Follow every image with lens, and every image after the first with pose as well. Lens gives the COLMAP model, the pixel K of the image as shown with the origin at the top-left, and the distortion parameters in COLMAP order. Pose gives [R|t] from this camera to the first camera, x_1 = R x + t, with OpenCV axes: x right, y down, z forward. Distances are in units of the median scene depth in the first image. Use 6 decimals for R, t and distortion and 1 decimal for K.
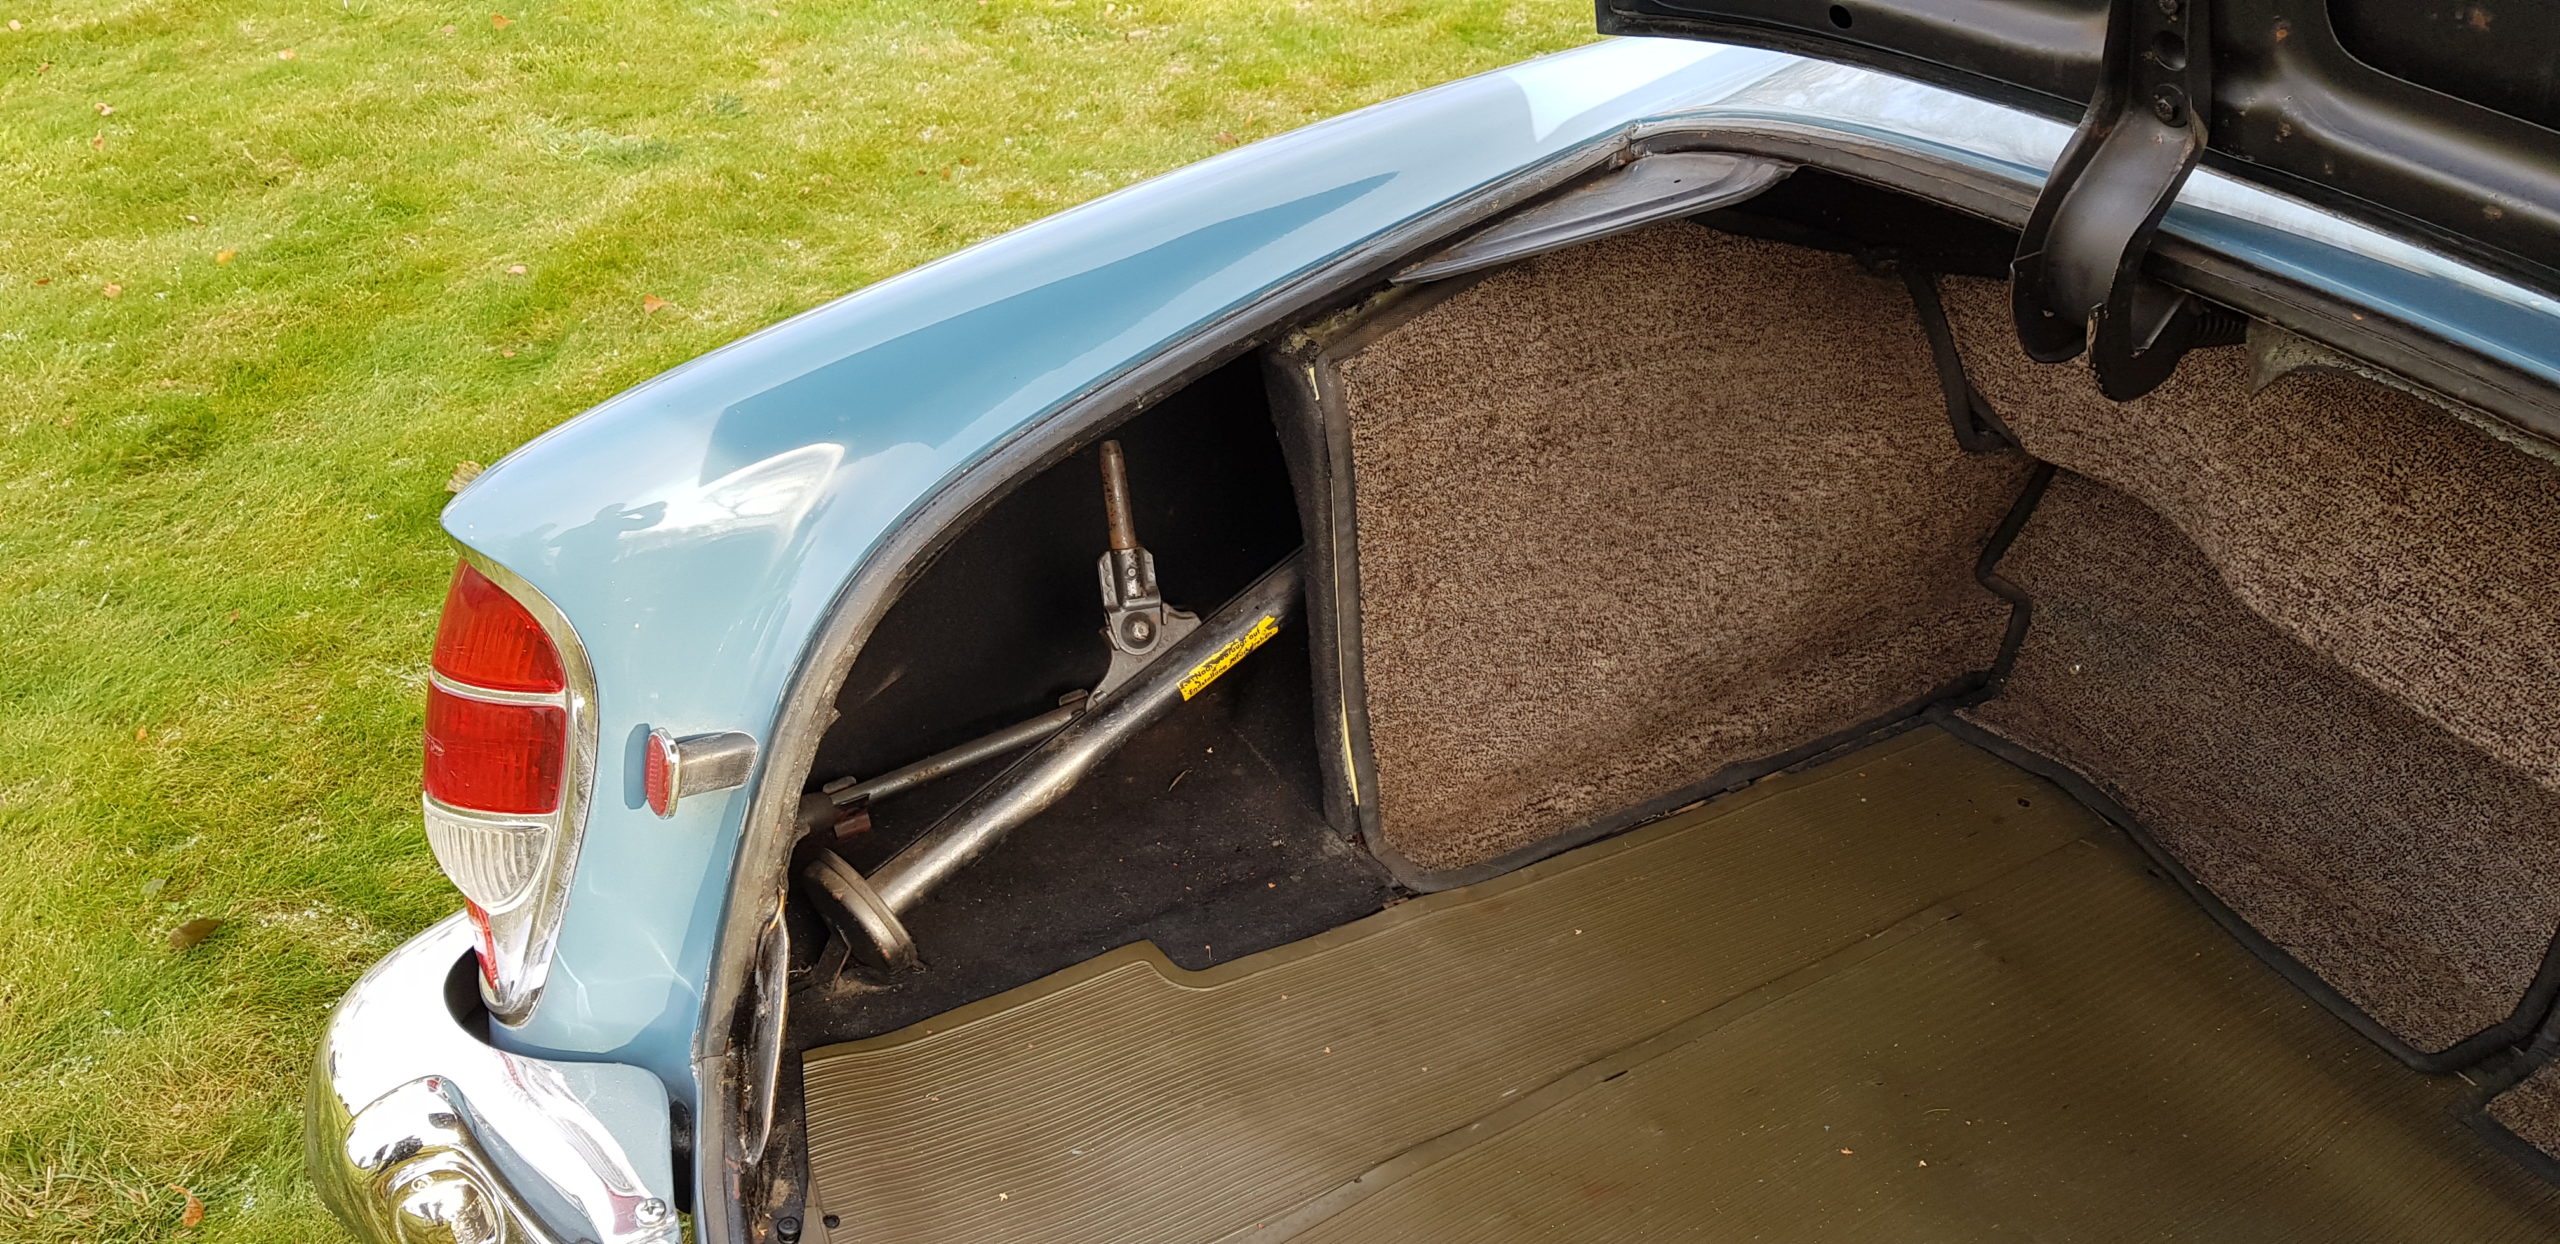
lens RADIAL K [[2023.3, 0, 1278.9], [0, 2023.3, 629.9], [0, 0, 1]] dist [0.106773, -0.179754]
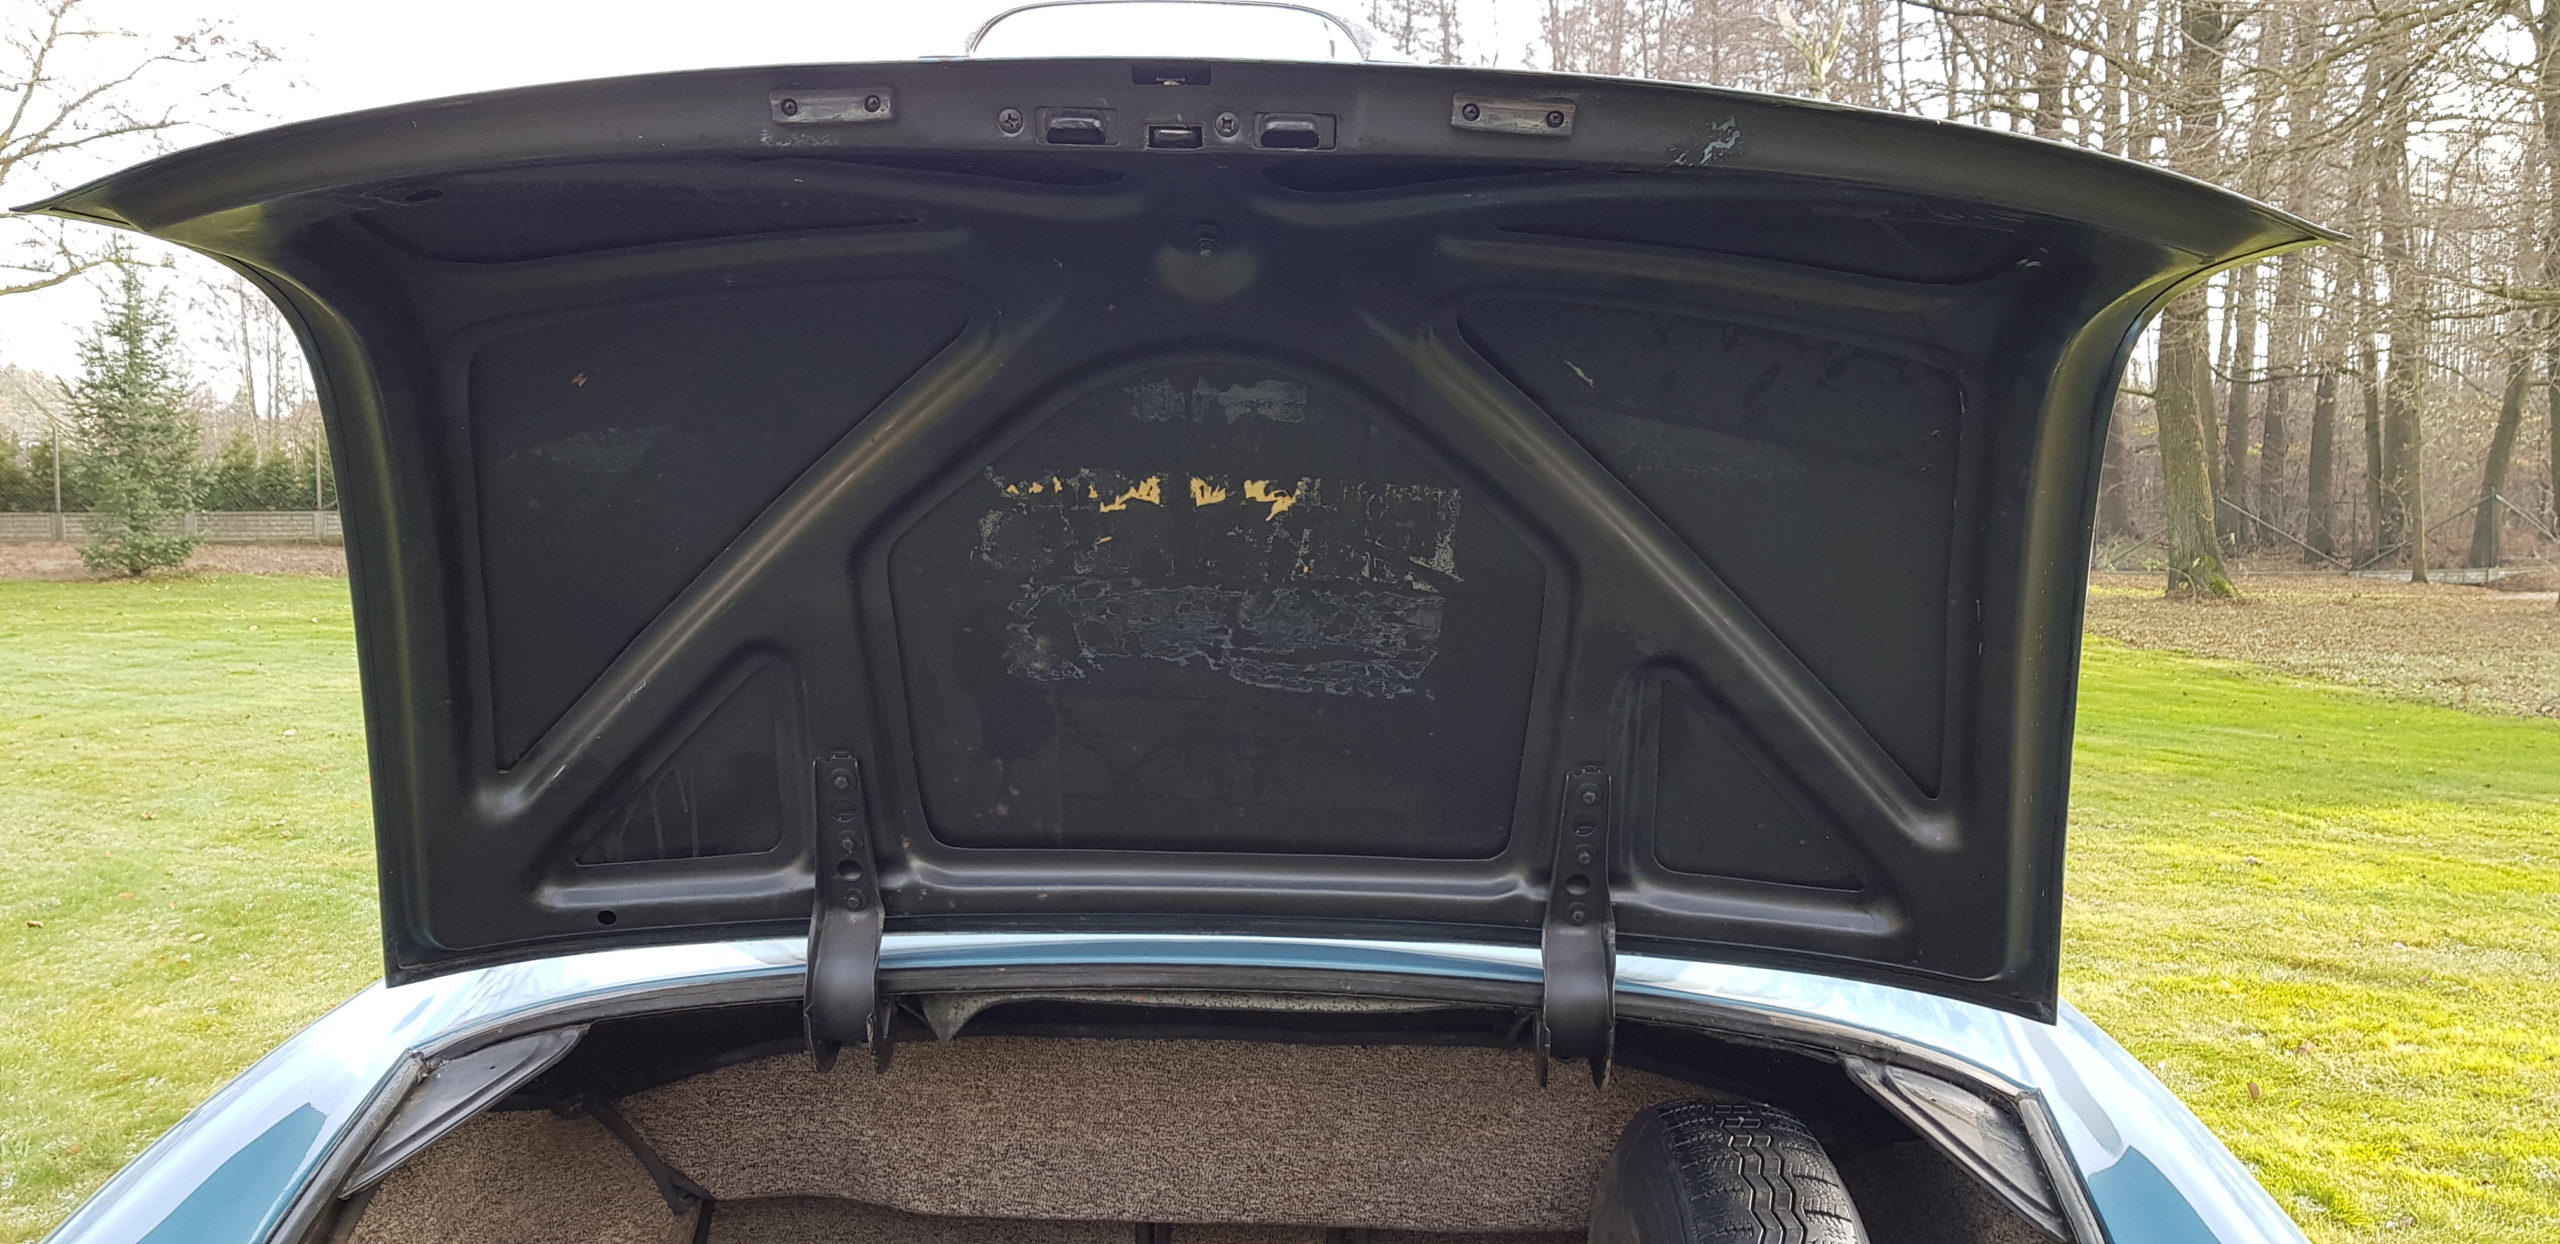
lens RADIAL K [[2023.3, 0, 1278.9], [0, 2023.3, 629.9], [0, 0, 1]] dist [0.106773, -0.179754]
pose [[0.554218, -0.111895, 0.824816, -0.592376], [0.480792, 0.851932, -0.207485, 0.063585], [-0.679471, 0.511557, 0.525955, -0.212408]]
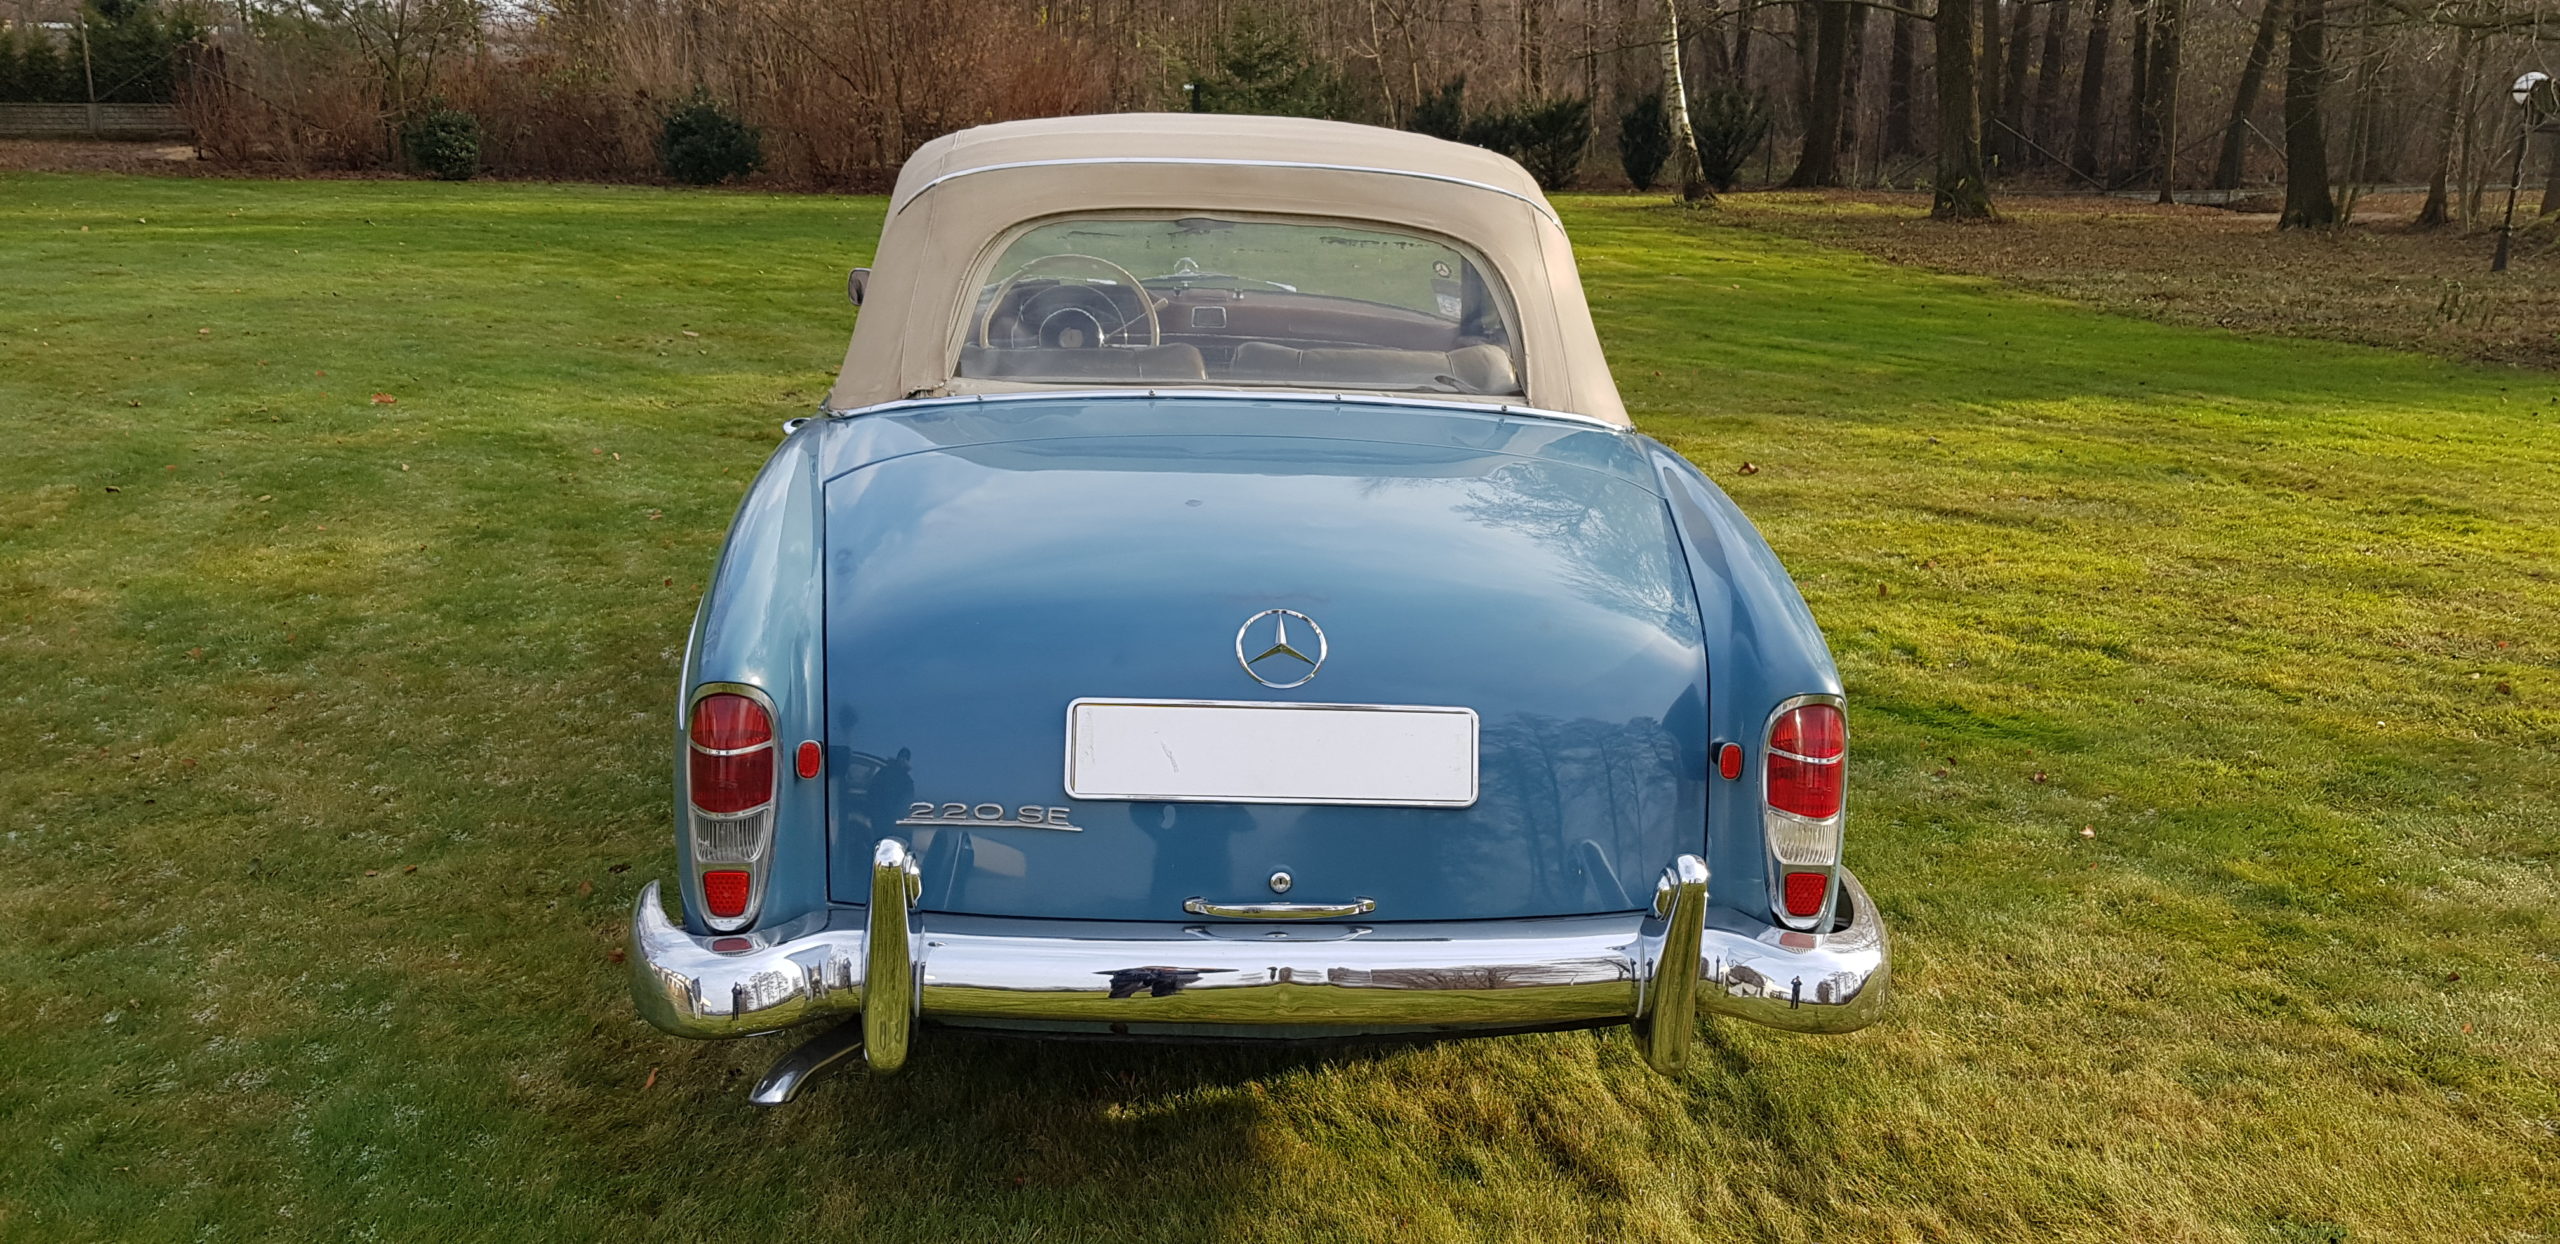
lens RADIAL K [[2013.3, 0, 1252.4], [0, 2013.3, 629.5], [0, 0, 1]] dist [0.070563, -0.112431]
pose [[0.484871, -0.269405, 0.832058, -1.731738], [0.488616, 0.872496, -0.002237, 0.171975], [-0.725365, 0.407642, 0.554684, -0.683813]]
